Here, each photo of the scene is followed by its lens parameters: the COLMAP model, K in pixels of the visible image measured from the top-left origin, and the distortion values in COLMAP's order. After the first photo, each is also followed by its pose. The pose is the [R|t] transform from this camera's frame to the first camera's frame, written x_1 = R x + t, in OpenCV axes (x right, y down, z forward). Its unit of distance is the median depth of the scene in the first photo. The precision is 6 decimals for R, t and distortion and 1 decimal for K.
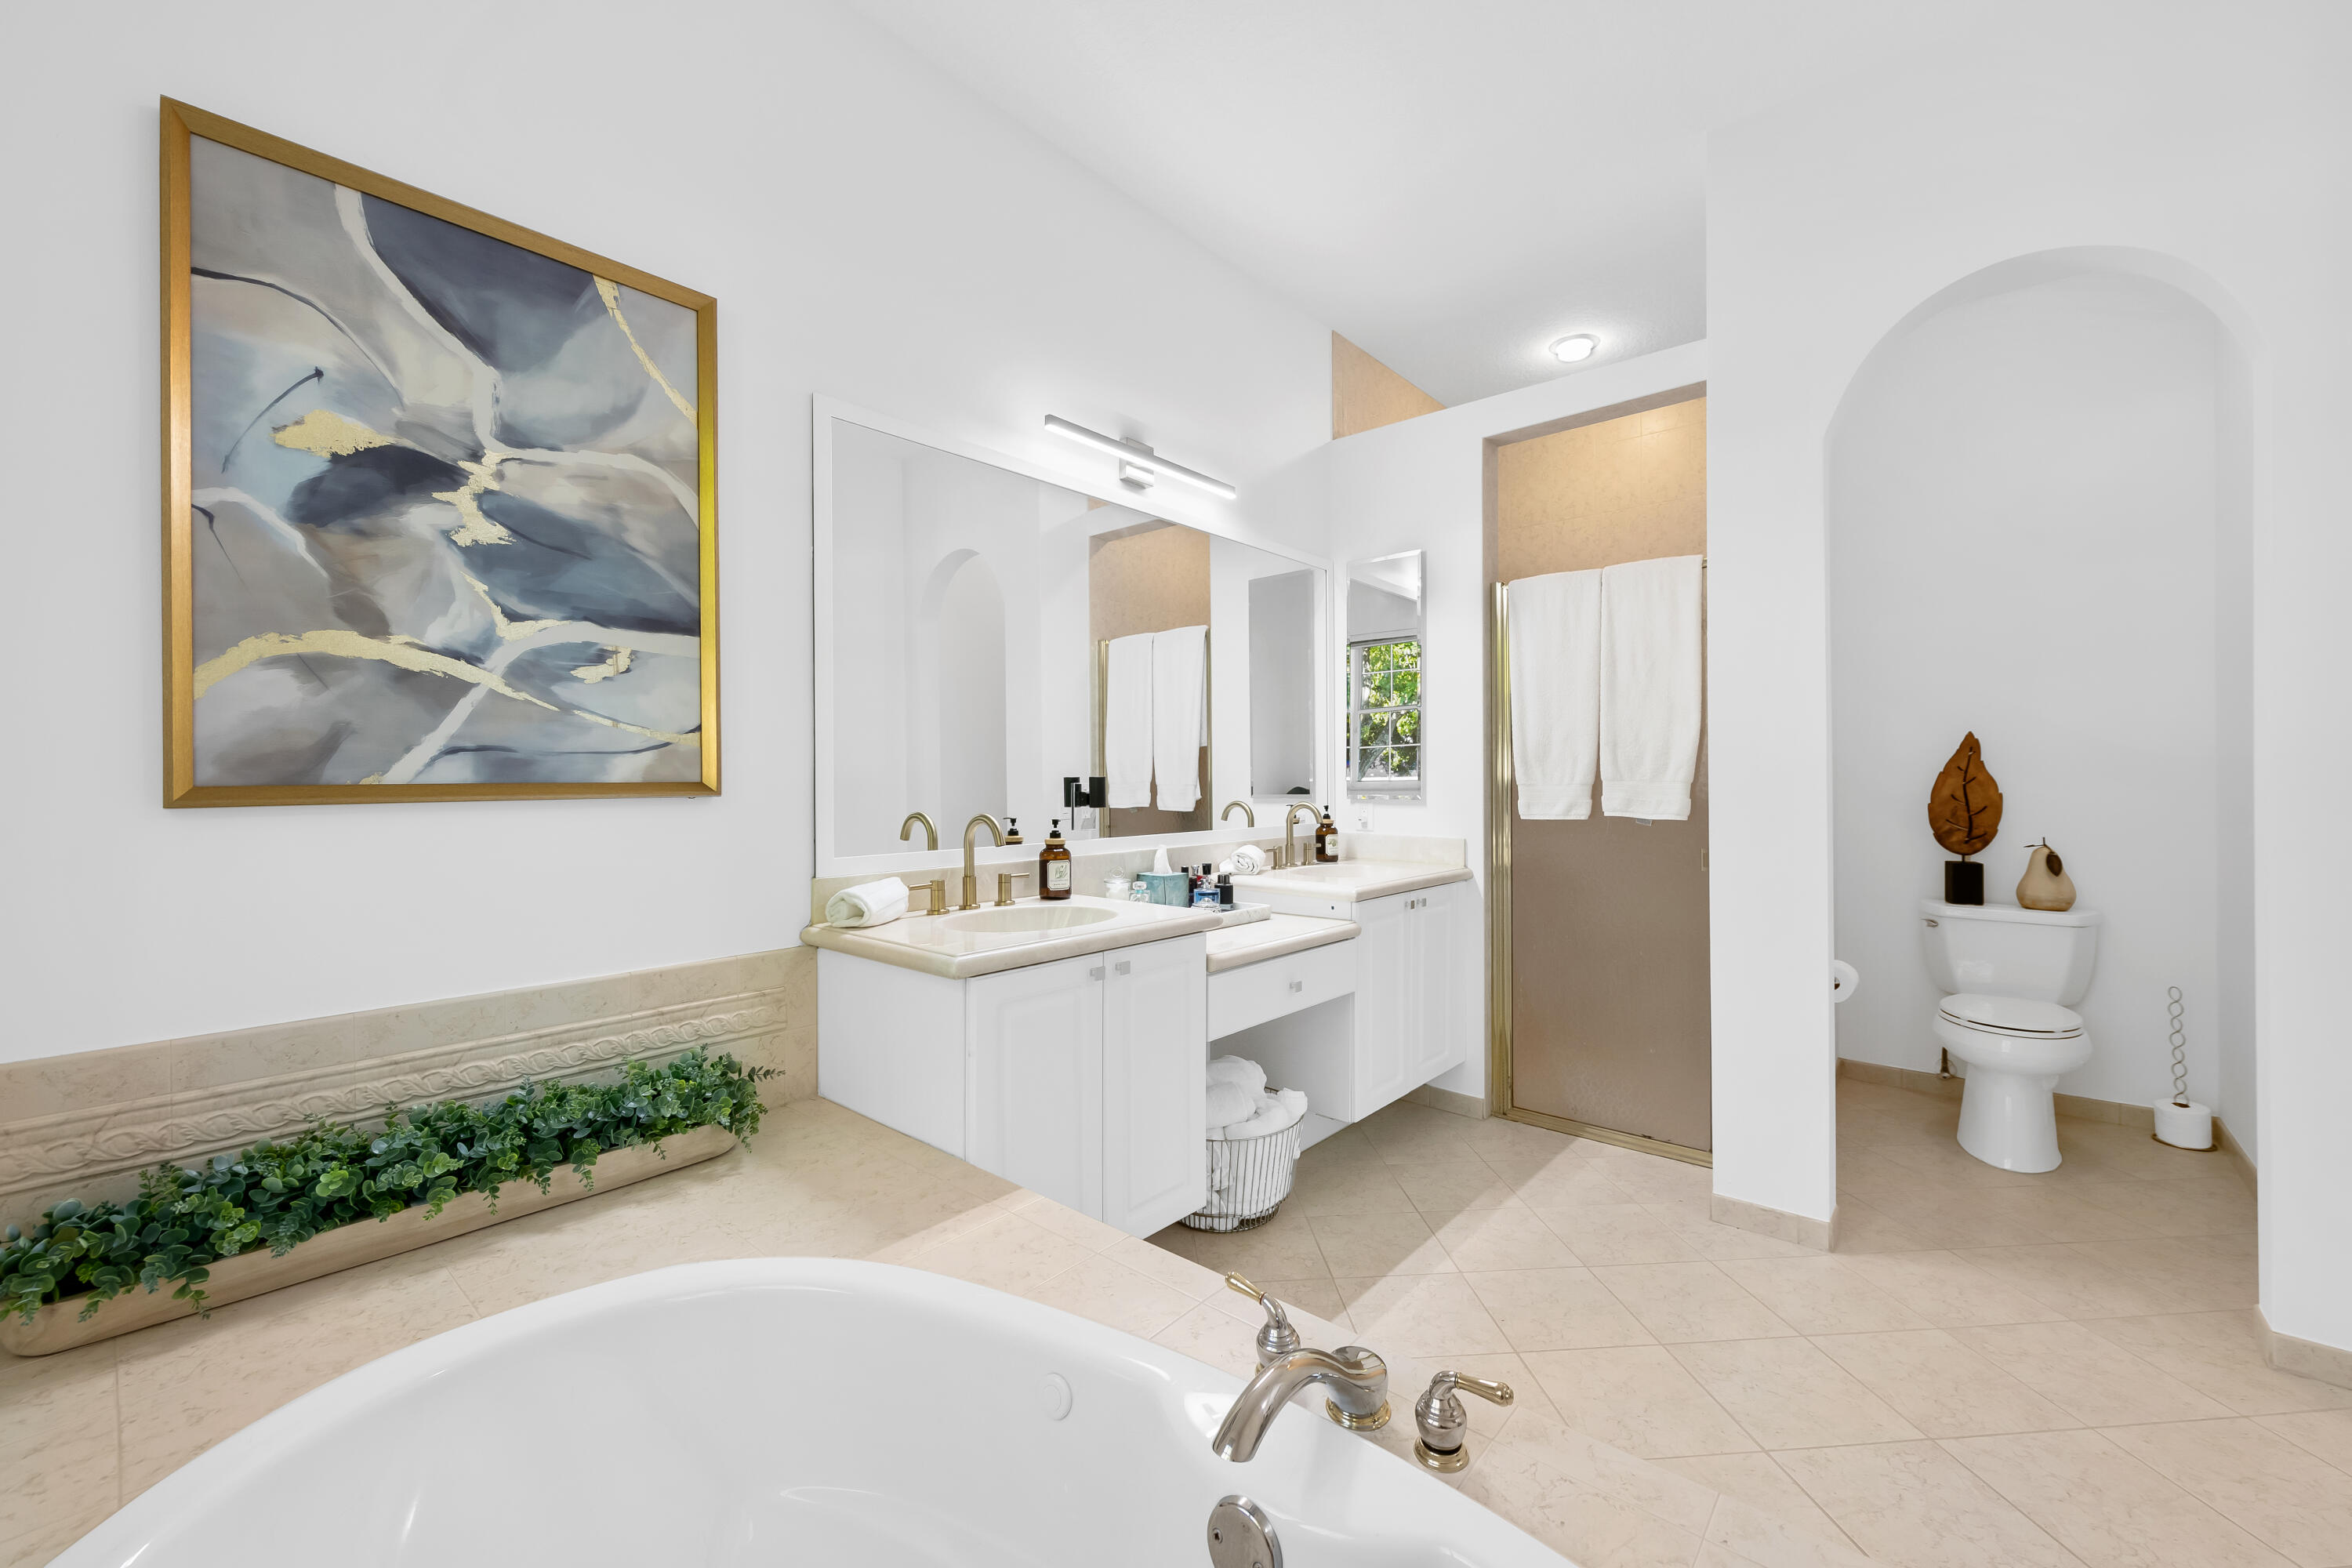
lens RADIAL K [[938.4, 0, 1184.7], [0, 938.4, 778.1], [0, 0, 1]] dist [-0.001676, -0.002062]
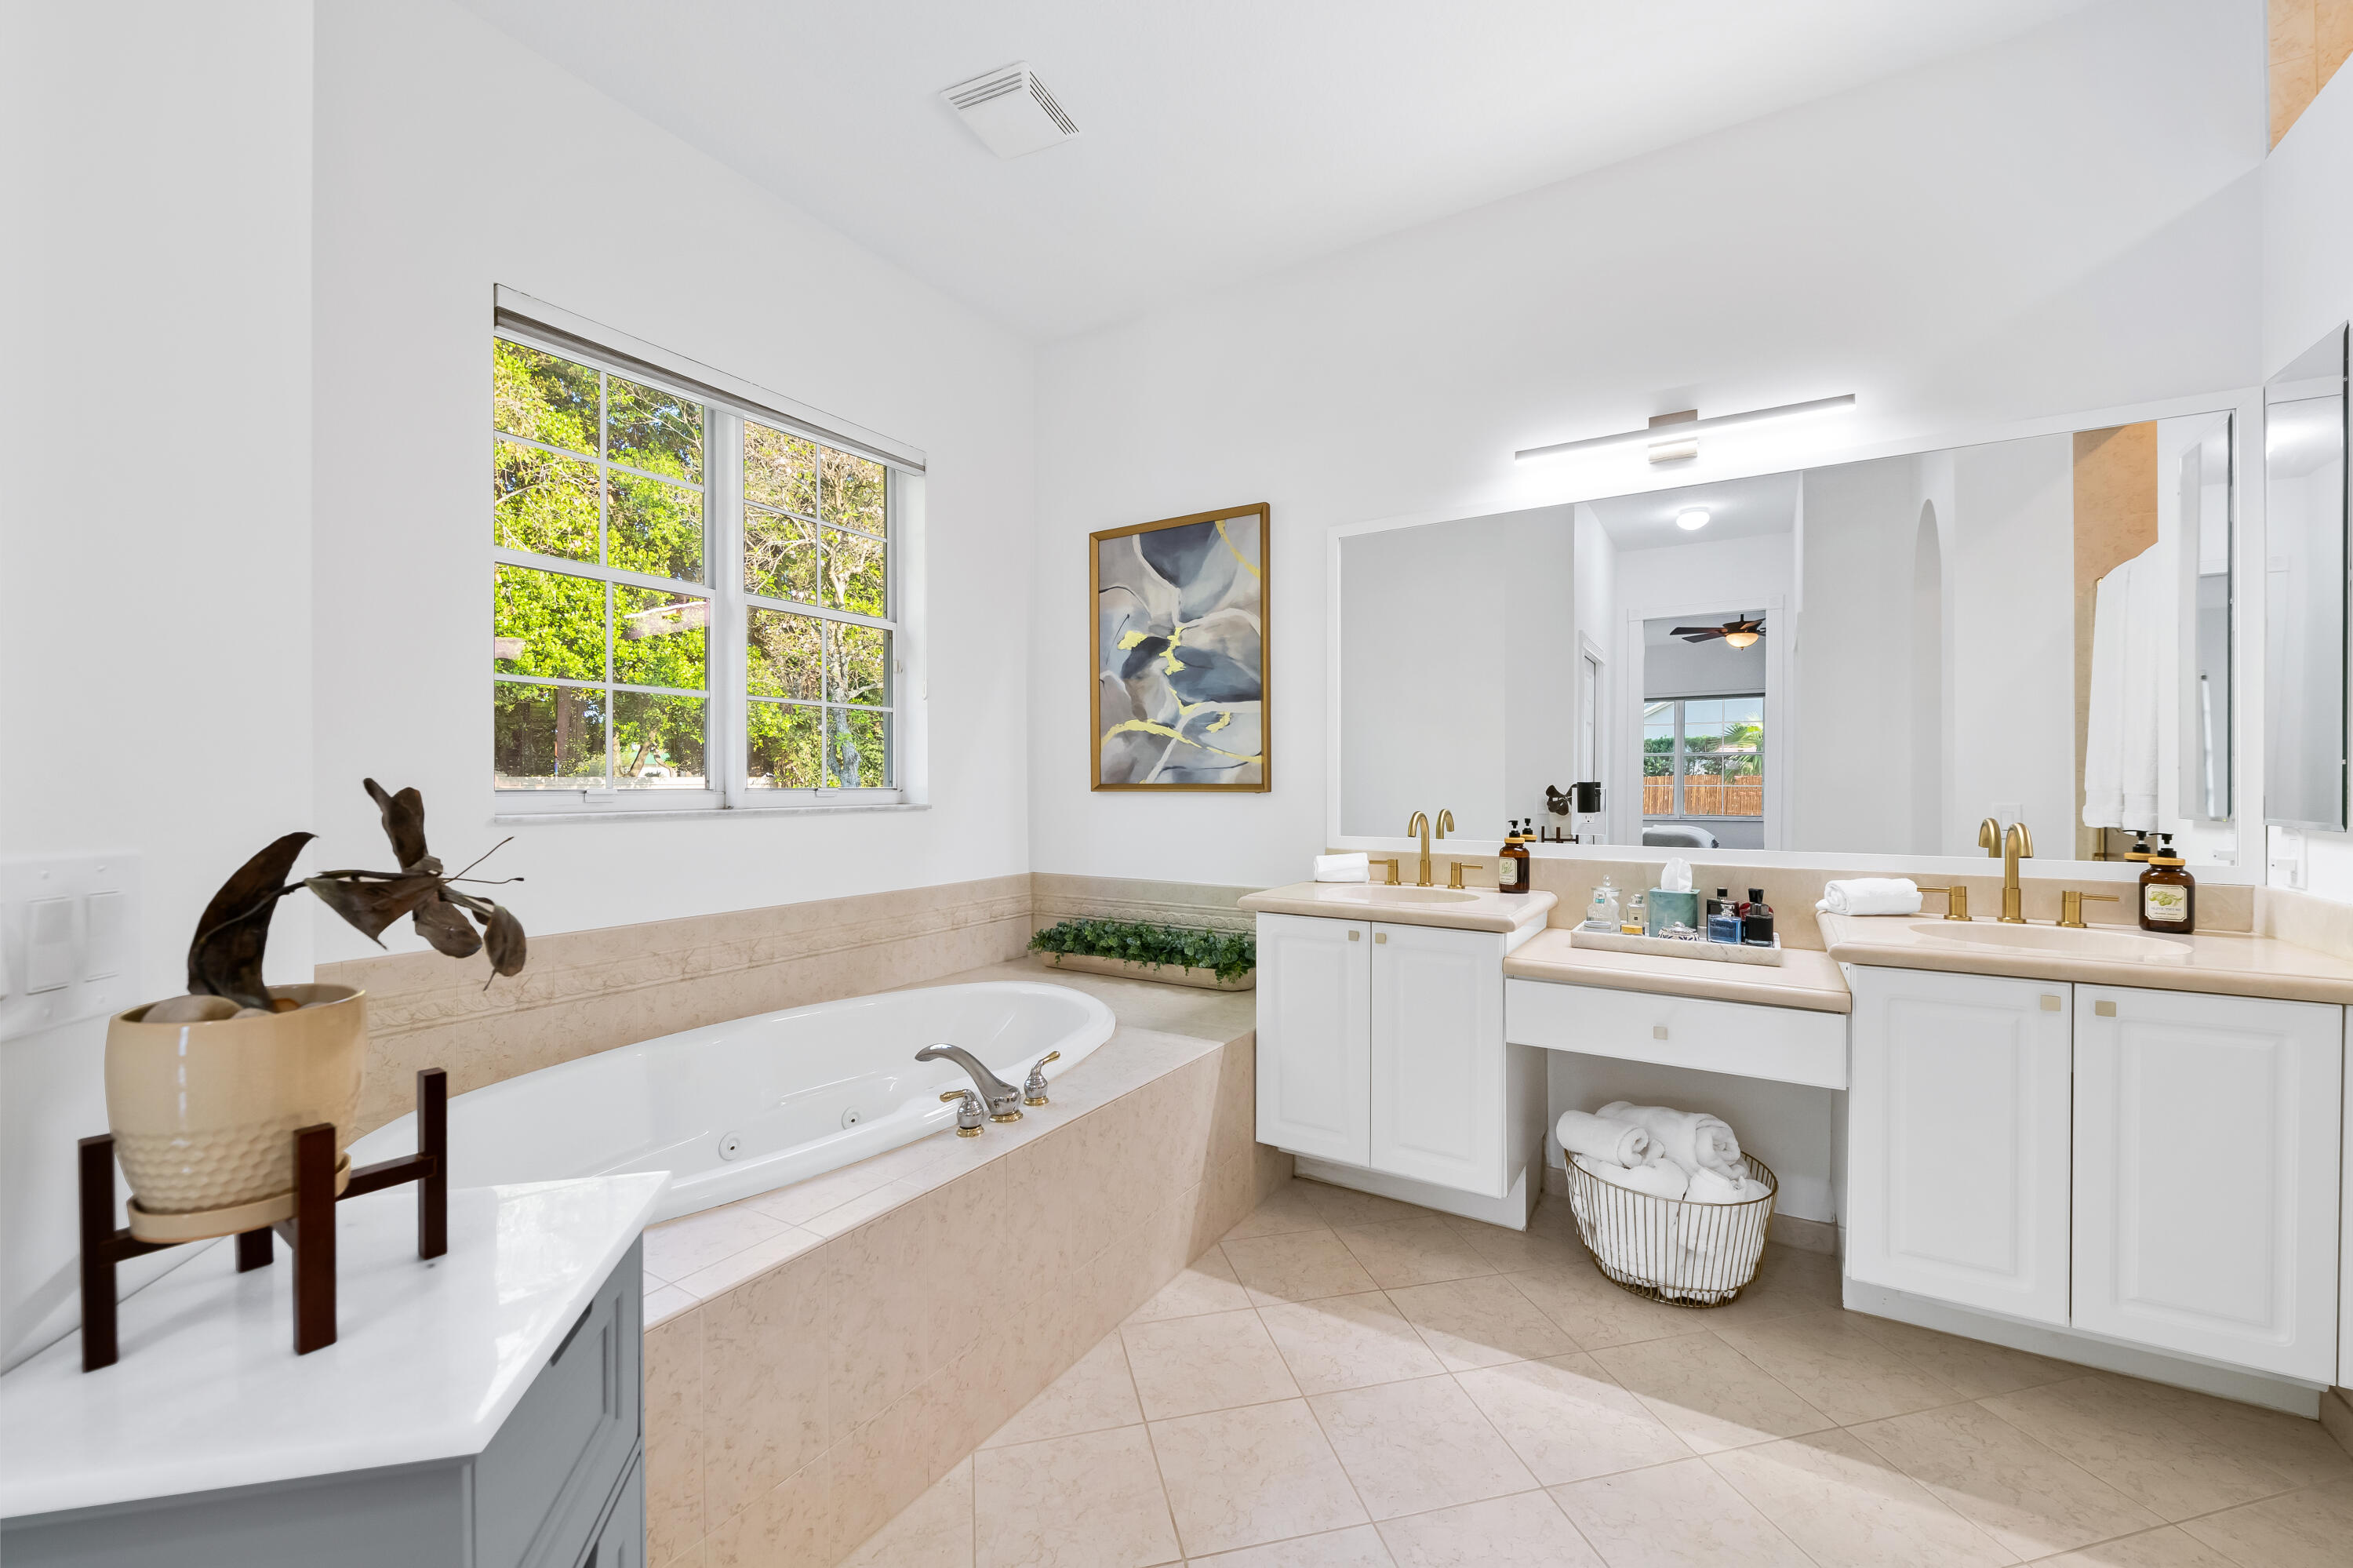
lens RADIAL K [[938.8, 0, 1186.0], [0, 938.8, 783.6], [0, 0, 1]] dist [-0.001676, -0.002062]
pose [[0.147831, 0.008602, -0.988975, 1.368143], [-0.000803, 0.999963, 0.008578, -0.013000], [0.989012, -0.000474, 0.147832, 0.698950]]
